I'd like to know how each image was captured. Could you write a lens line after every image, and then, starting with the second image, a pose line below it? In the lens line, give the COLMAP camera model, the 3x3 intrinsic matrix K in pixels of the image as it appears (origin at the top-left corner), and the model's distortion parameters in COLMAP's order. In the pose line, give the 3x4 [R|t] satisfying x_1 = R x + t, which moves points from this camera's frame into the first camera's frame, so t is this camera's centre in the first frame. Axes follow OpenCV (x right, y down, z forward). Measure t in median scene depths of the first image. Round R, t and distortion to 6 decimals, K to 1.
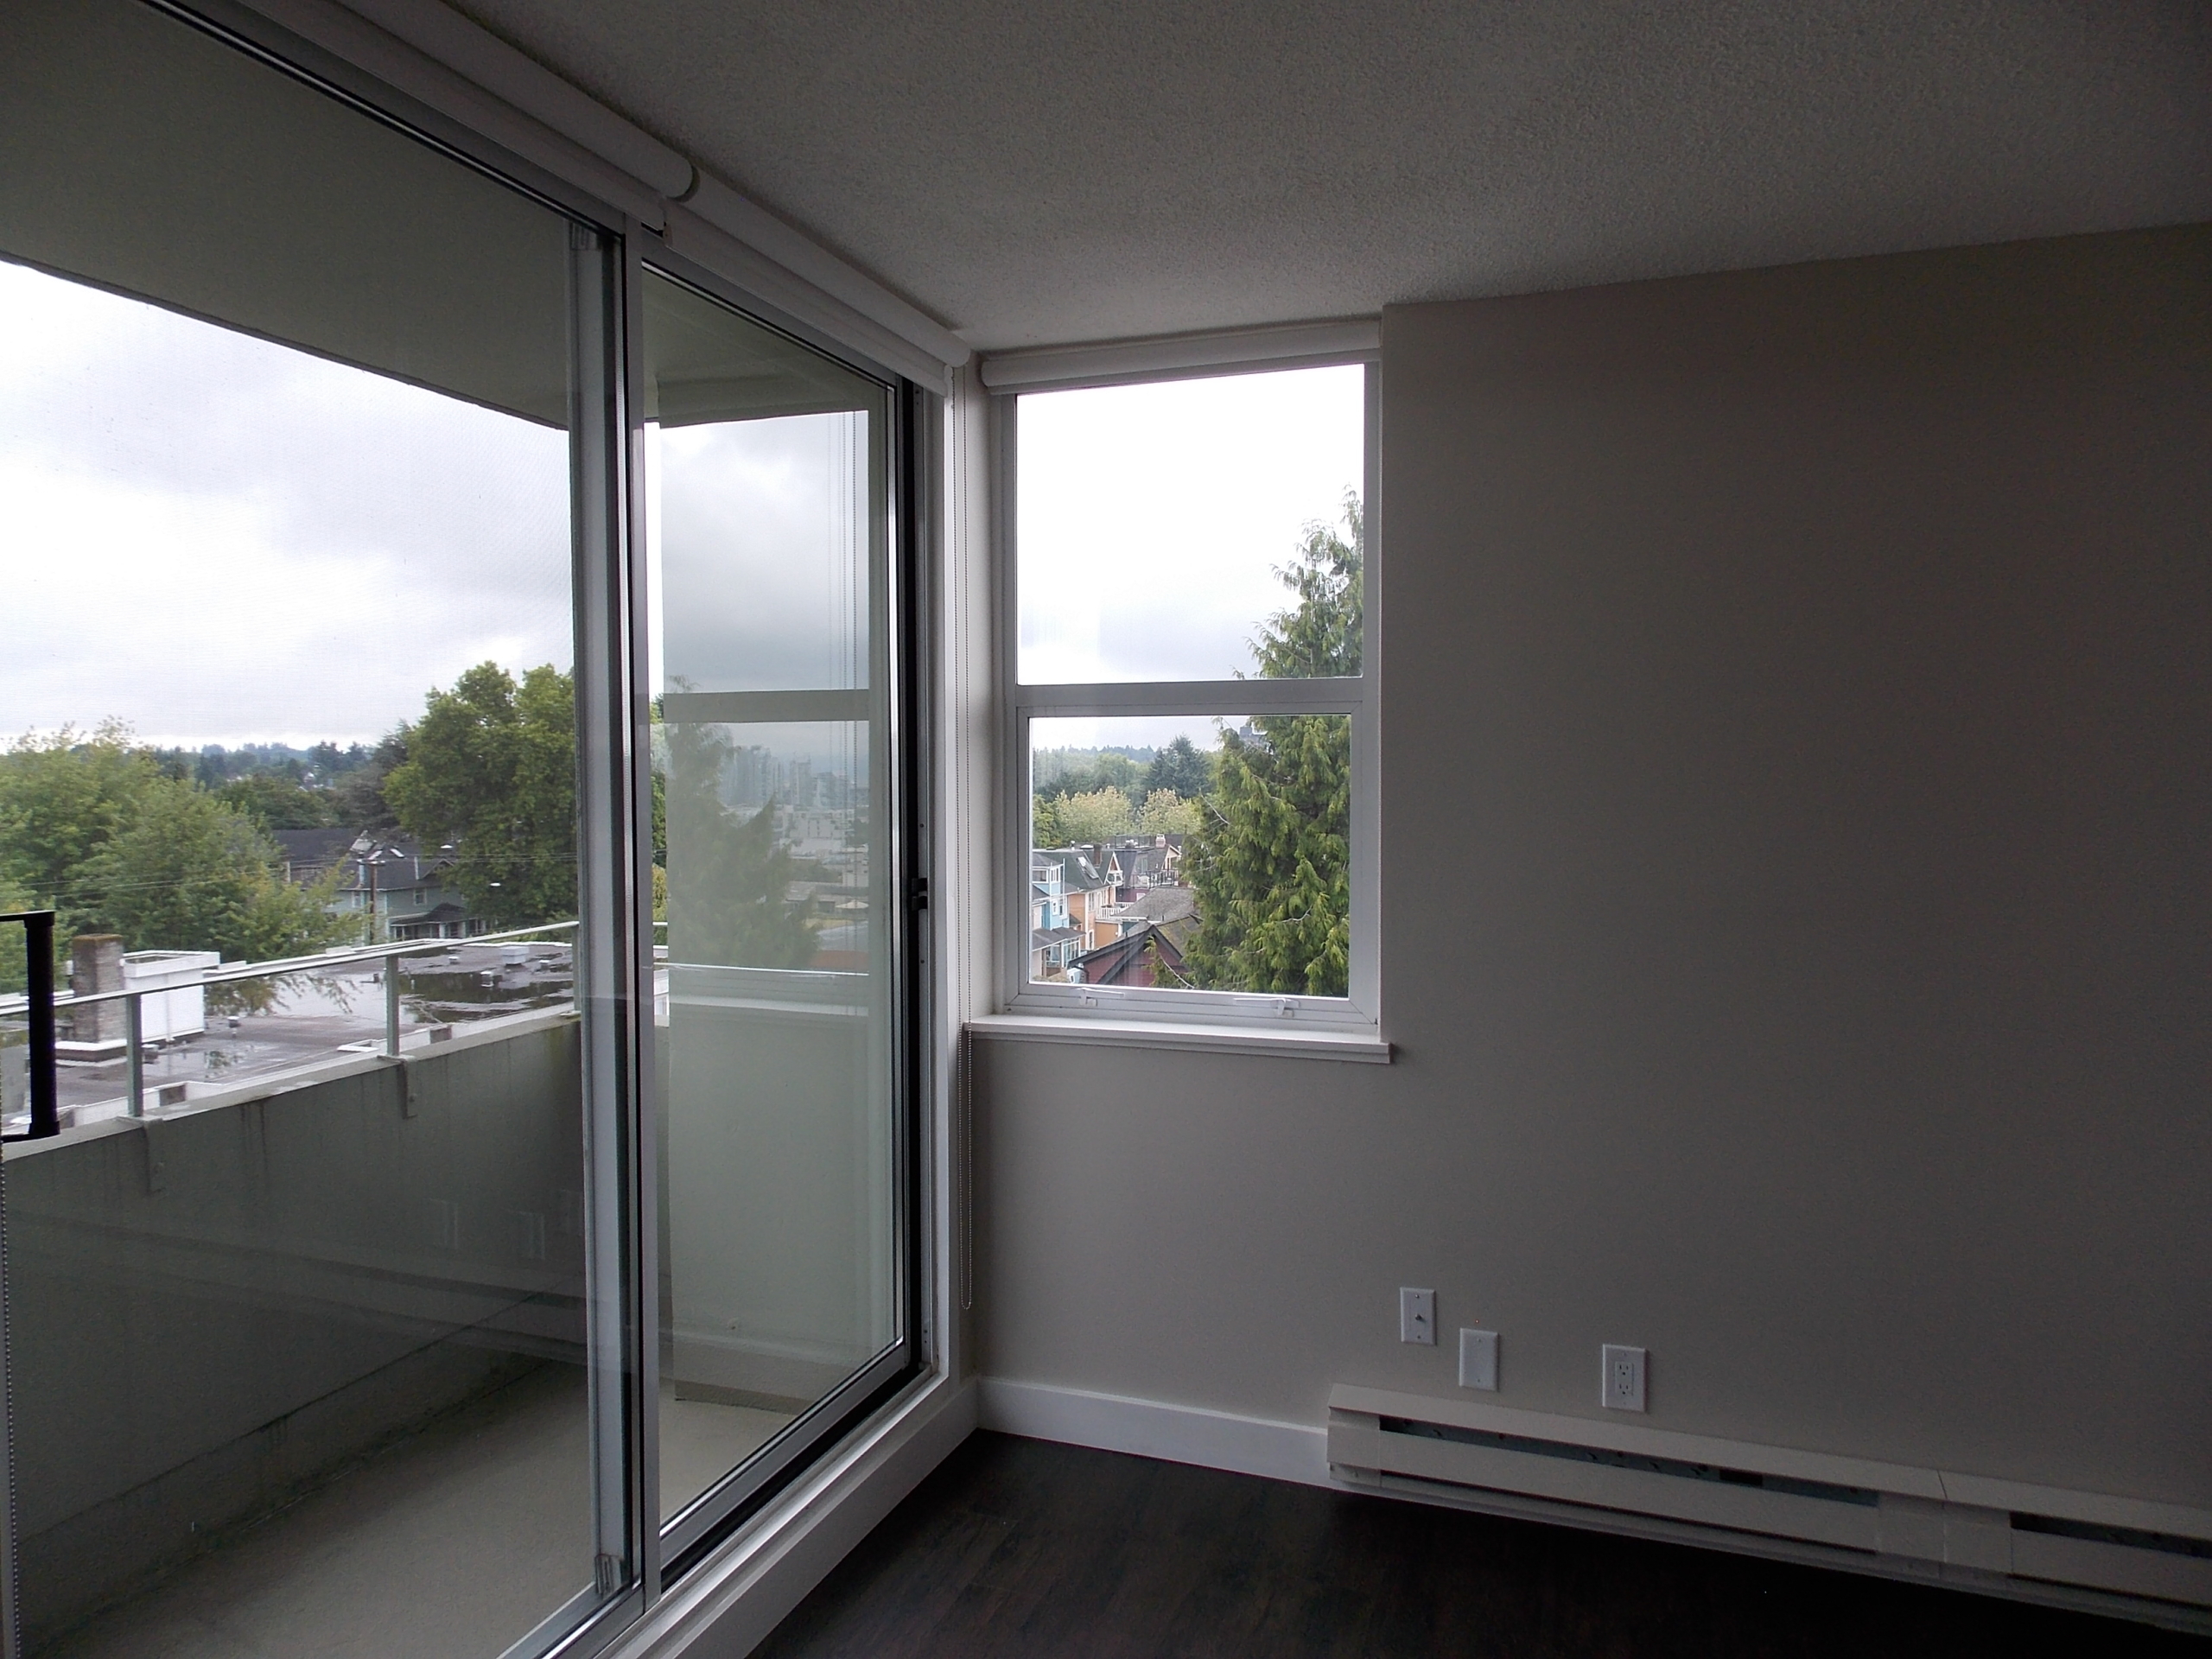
lens RADIAL K [[1473.6, 0, 1114.9], [0, 1473.6, 811.8], [0, 0, 1]] dist [0.029901, 0.006139]
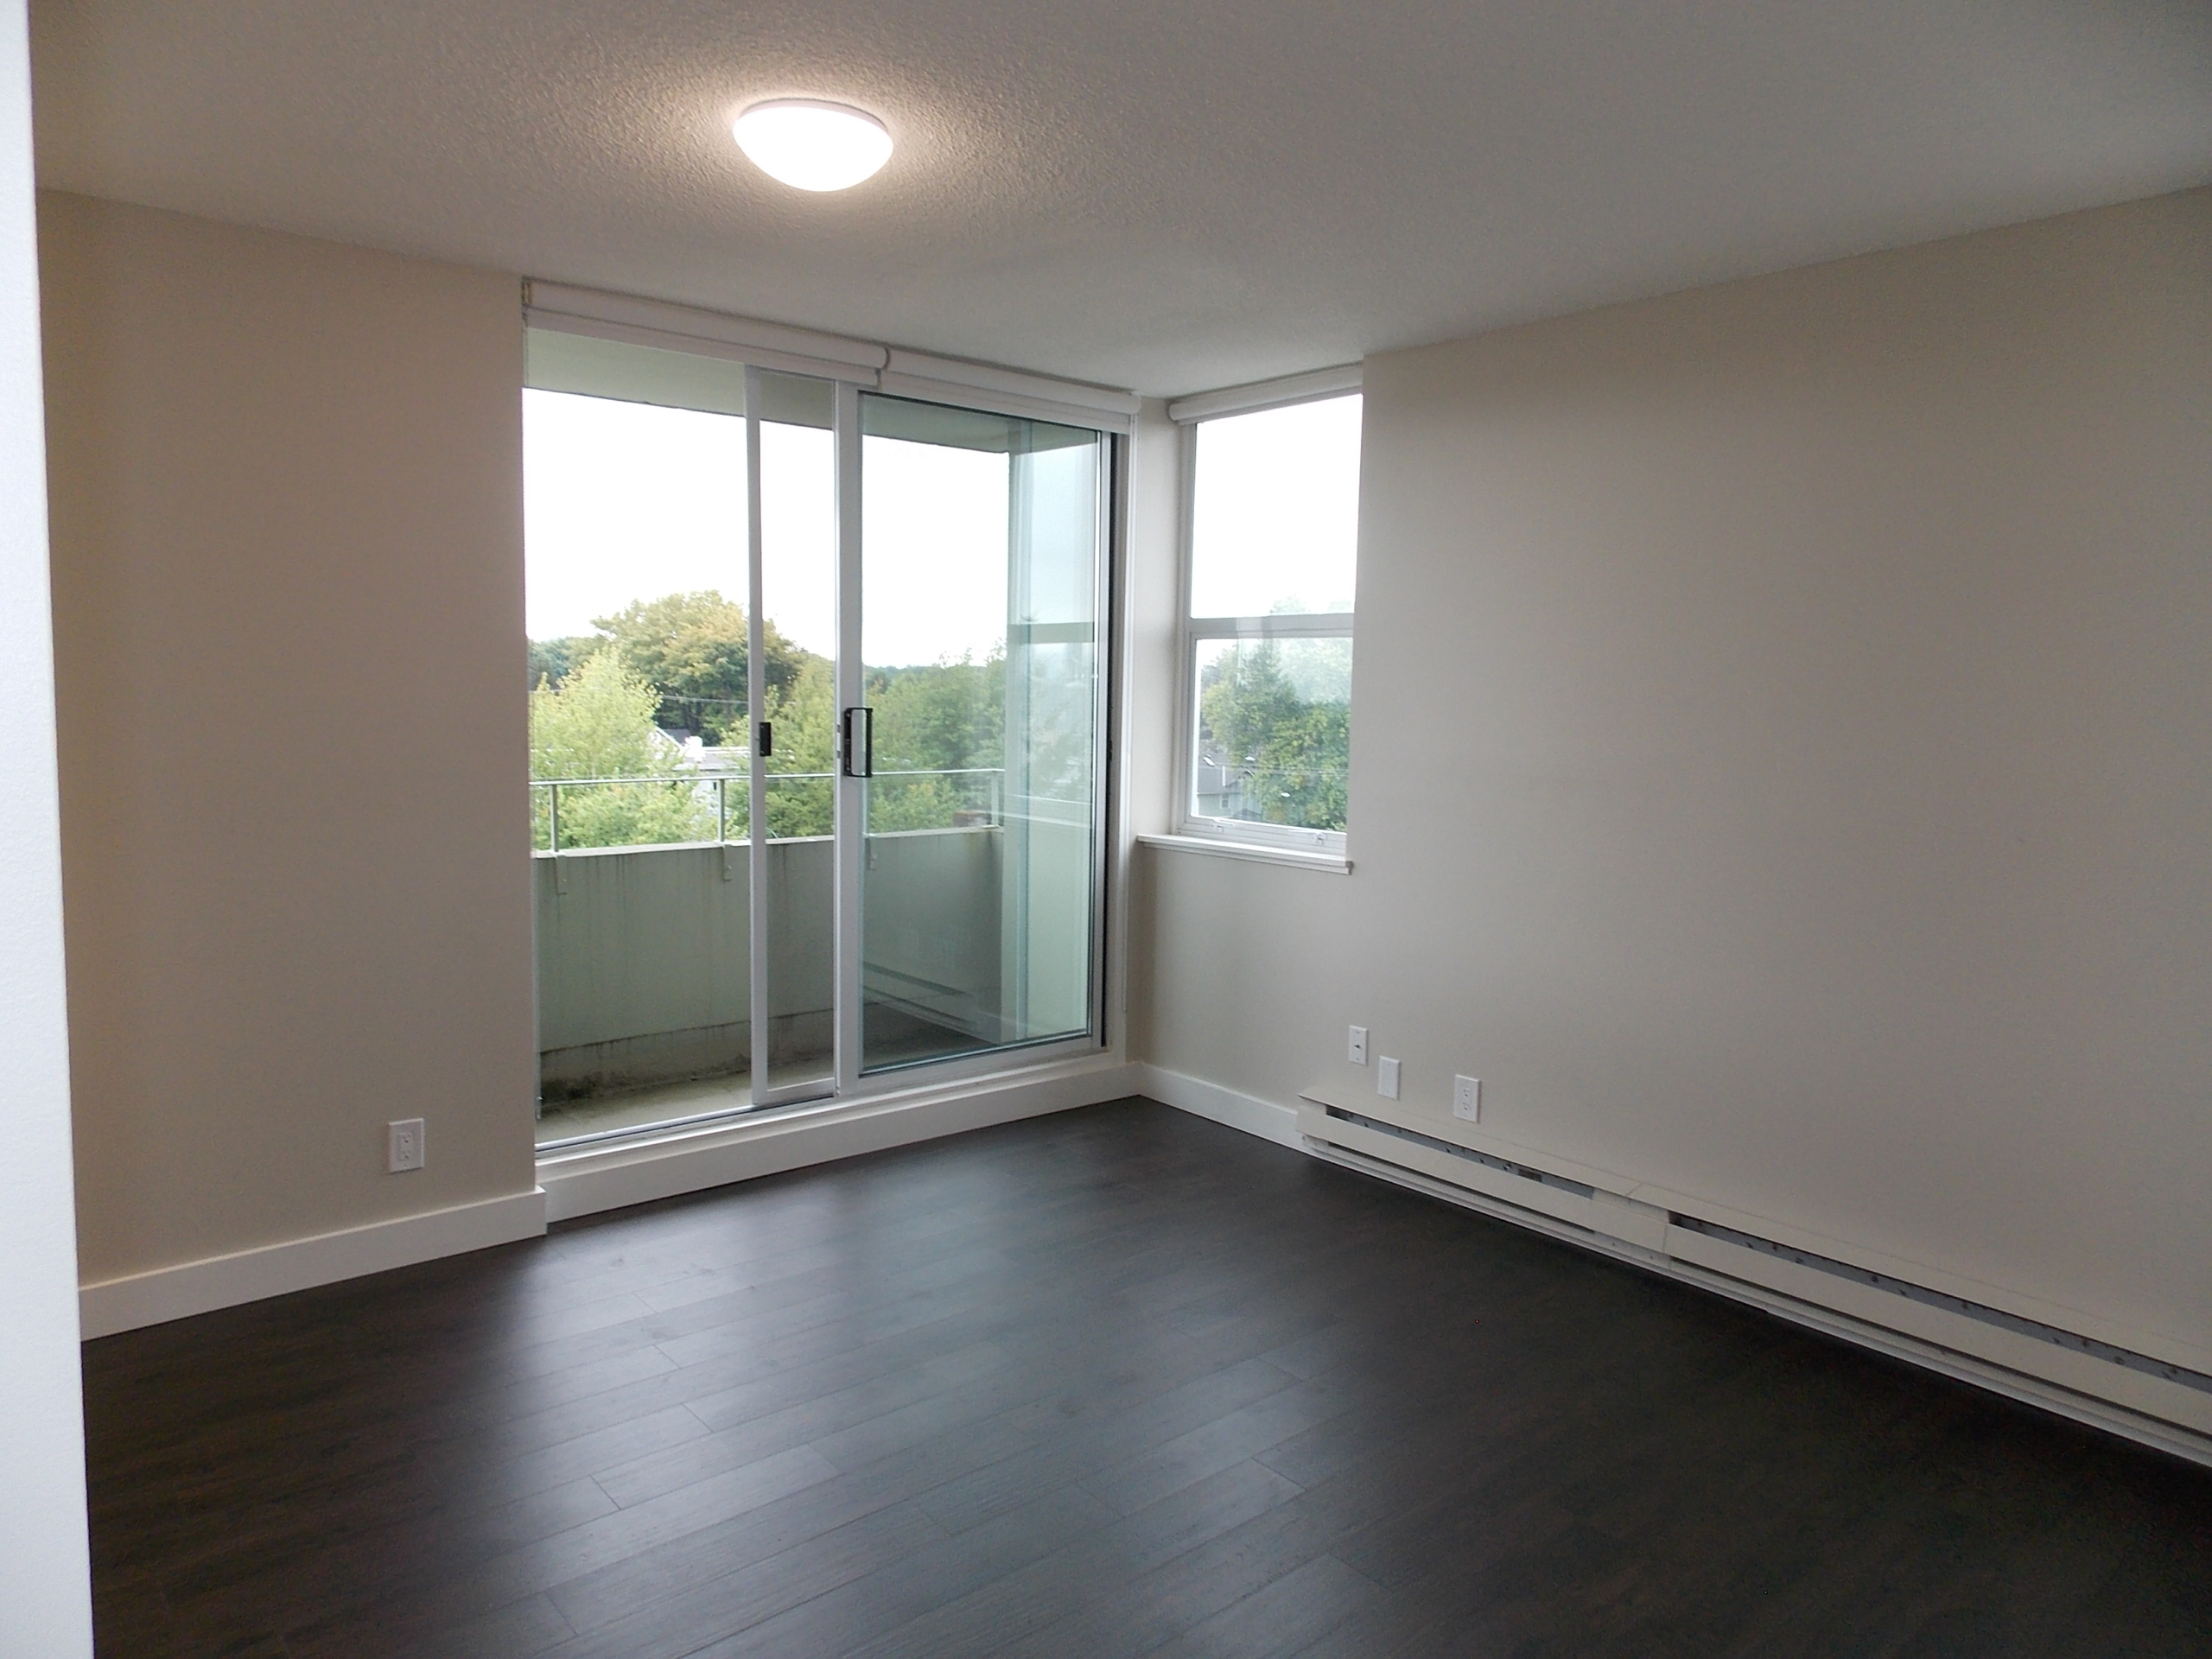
lens RADIAL K [[1473.6, 0, 1104.6], [0, 1473.6, 826.8], [0, 0, 1]] dist [0.029901, 0.006139]
pose [[0.860209, 0.071781, -0.504865, 0.629658], [-0.041539, 0.996617, 0.070923, 0.023815], [0.508248, -0.040037, 0.860280, -0.347439]]
